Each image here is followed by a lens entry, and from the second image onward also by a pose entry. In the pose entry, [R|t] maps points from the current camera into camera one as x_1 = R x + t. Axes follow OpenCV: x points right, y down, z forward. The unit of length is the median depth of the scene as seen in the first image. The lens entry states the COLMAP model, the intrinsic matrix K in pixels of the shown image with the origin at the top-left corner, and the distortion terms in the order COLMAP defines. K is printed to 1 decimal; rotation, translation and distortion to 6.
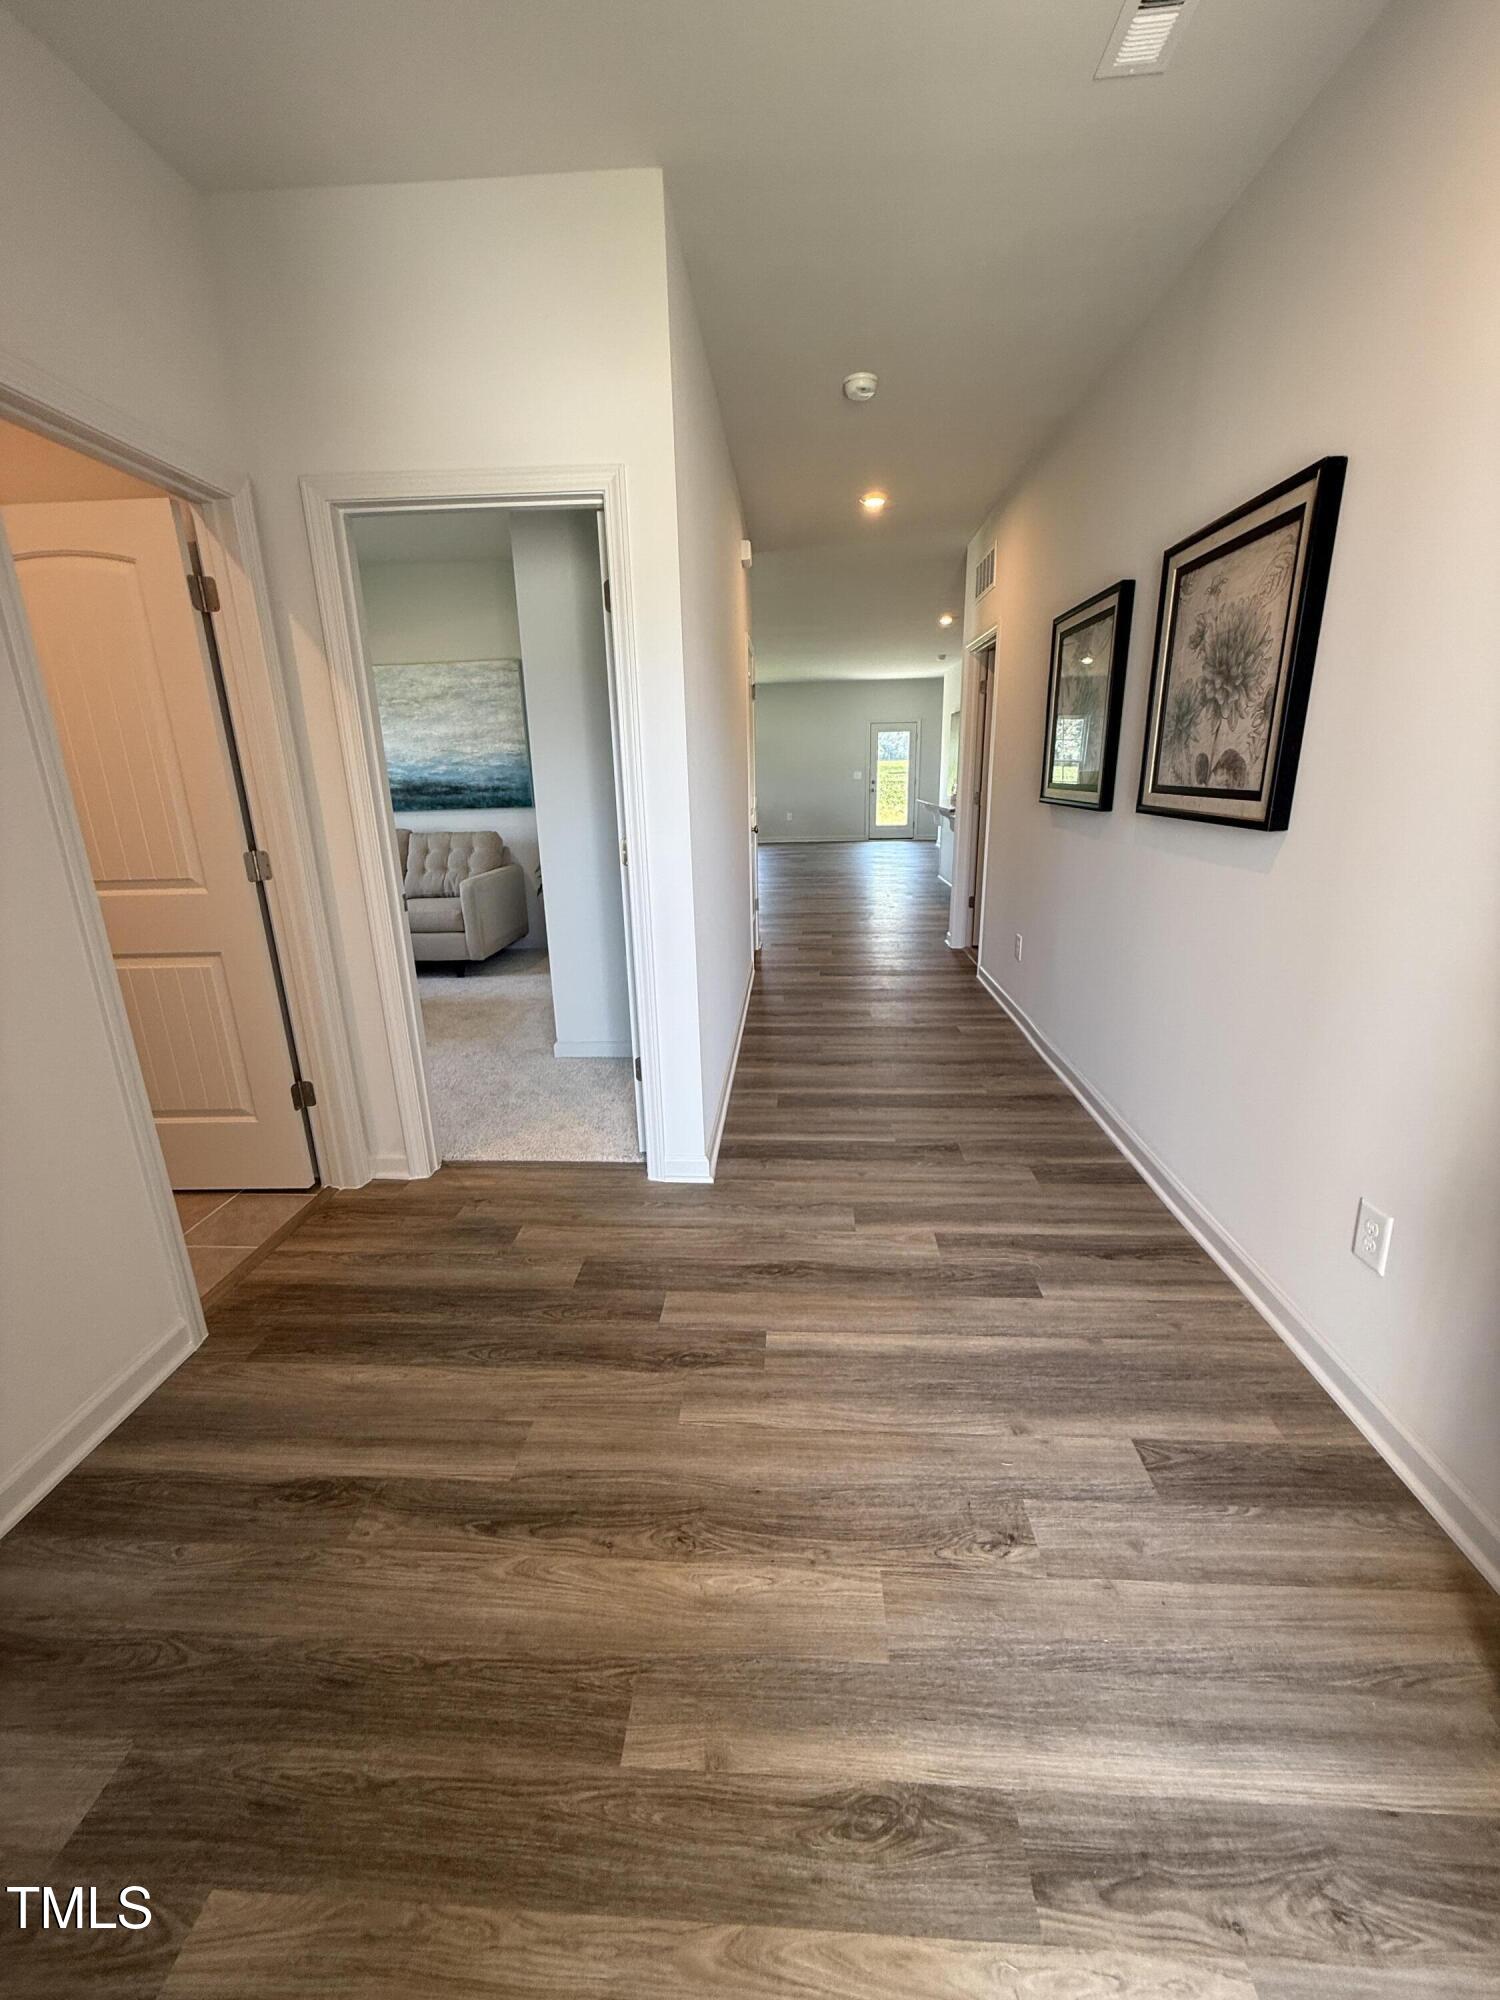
lens RADIAL K [[799.0, 0, 749.3], [0, 799.0, 997.1], [0, 0, 1]] dist [0.000788, -0.000046]
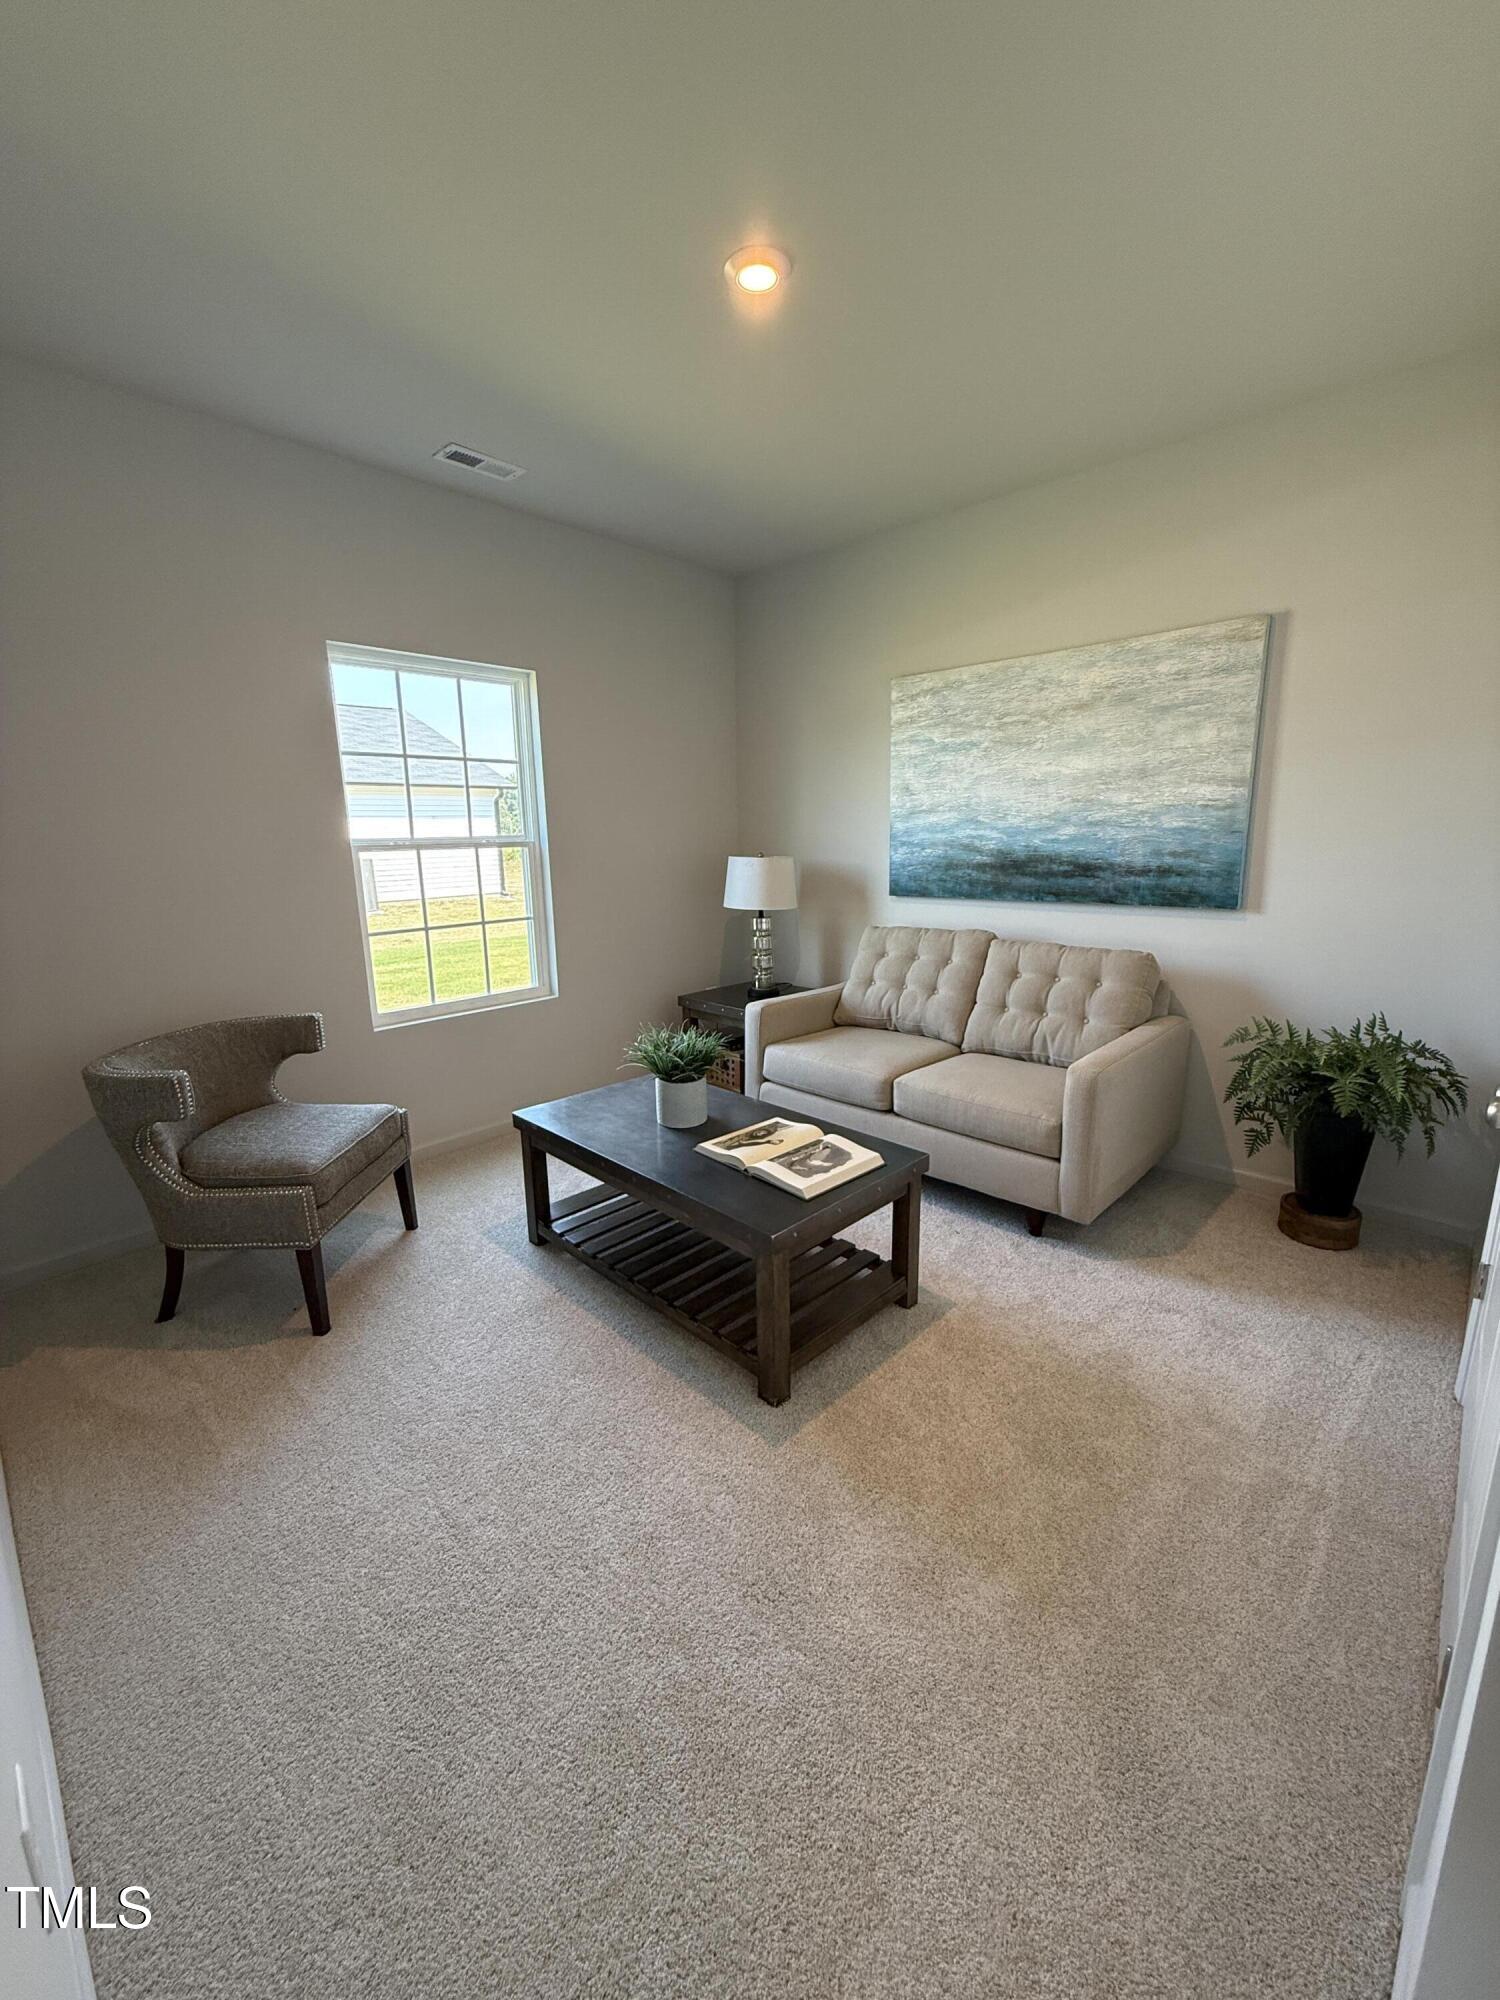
lens RADIAL K [[799.0, 0, 748.5], [0, 799.0, 988.6], [0, 0, 1]] dist [0.000788, -0.000046]
pose [[0.762581, 0.138447, -0.631904, -0.186154], [-0.178825, 0.983881, -0.000243, -0.137987], [0.621684, 0.113185, 0.775047, 0.439611]]
